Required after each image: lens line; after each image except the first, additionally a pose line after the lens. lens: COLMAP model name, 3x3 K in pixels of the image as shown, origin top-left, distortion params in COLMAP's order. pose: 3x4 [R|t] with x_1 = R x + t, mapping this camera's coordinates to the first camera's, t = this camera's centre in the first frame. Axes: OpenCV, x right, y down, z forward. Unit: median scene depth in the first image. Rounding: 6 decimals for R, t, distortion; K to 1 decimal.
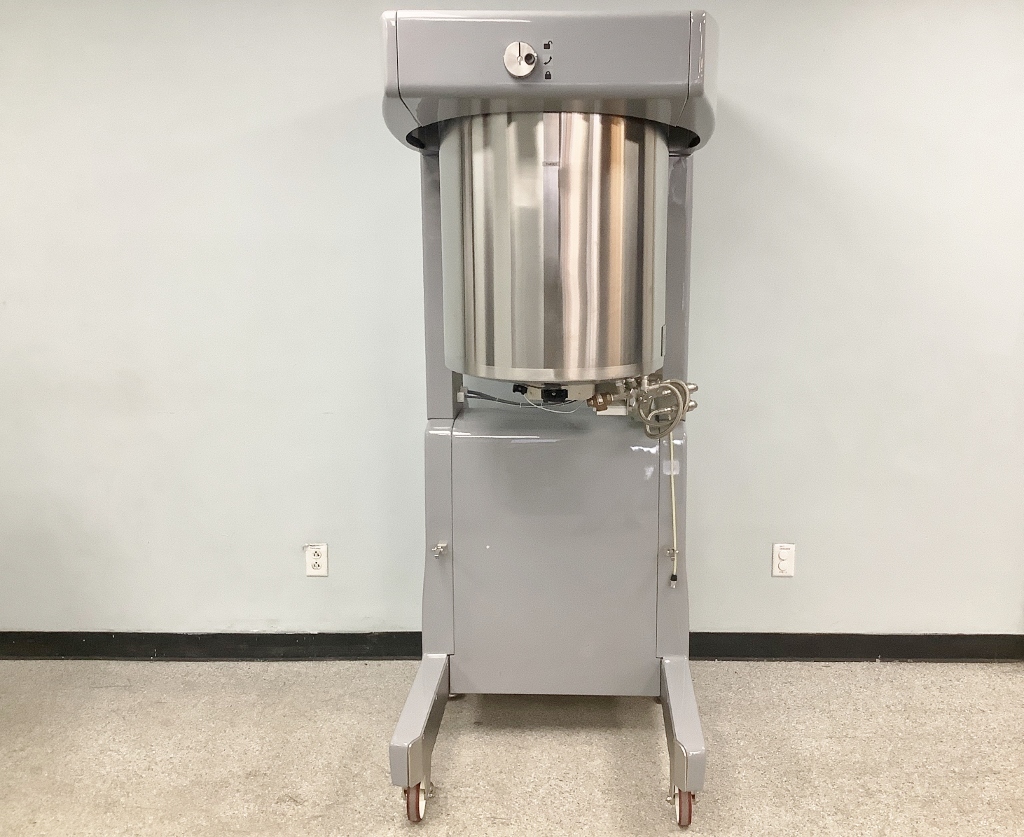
lens RADIAL K [[1054.6, 0, 555.3], [0, 1054.6, 418.8], [0, 0, 1]] dist [0.115237, -0.198353]
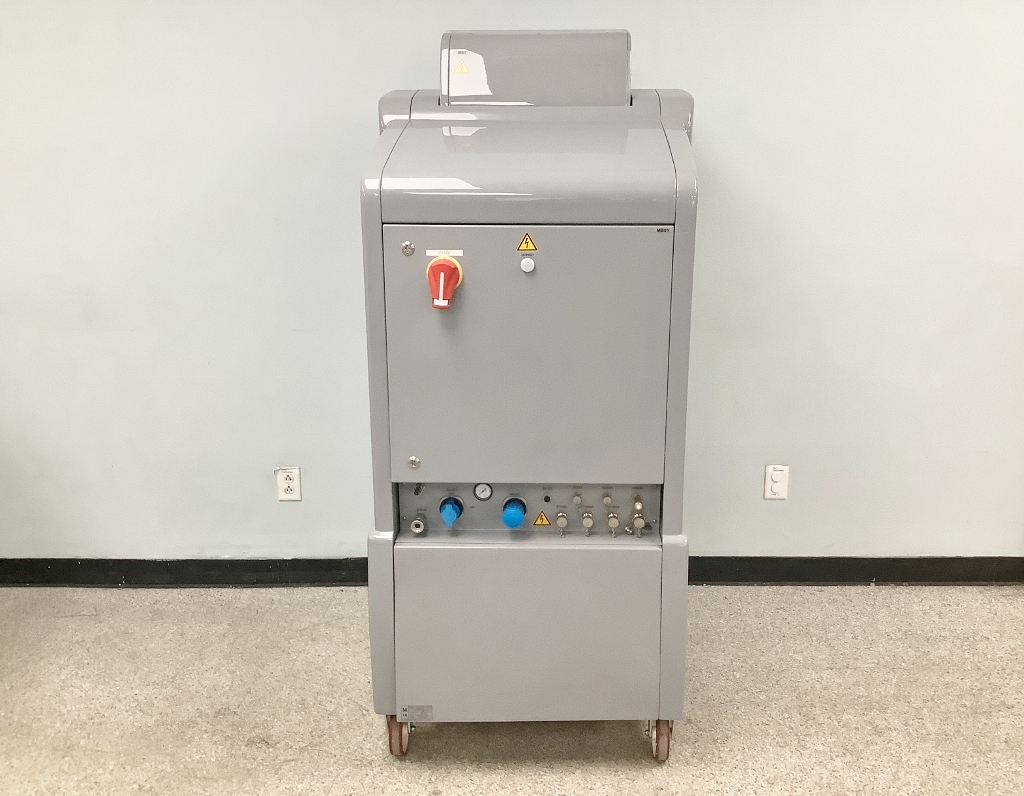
lens RADIAL K [[974.1, 0, 525.7], [0, 974.1, 396.8], [0, 0, 1]] dist [0.113412, -0.203678]
pose [[0.999979, -0.004224, 0.004845, -0.016701], [0.003937, 0.998325, 0.057718, 0.004777], [-0.005081, -0.057698, 0.998321, 0.134177]]
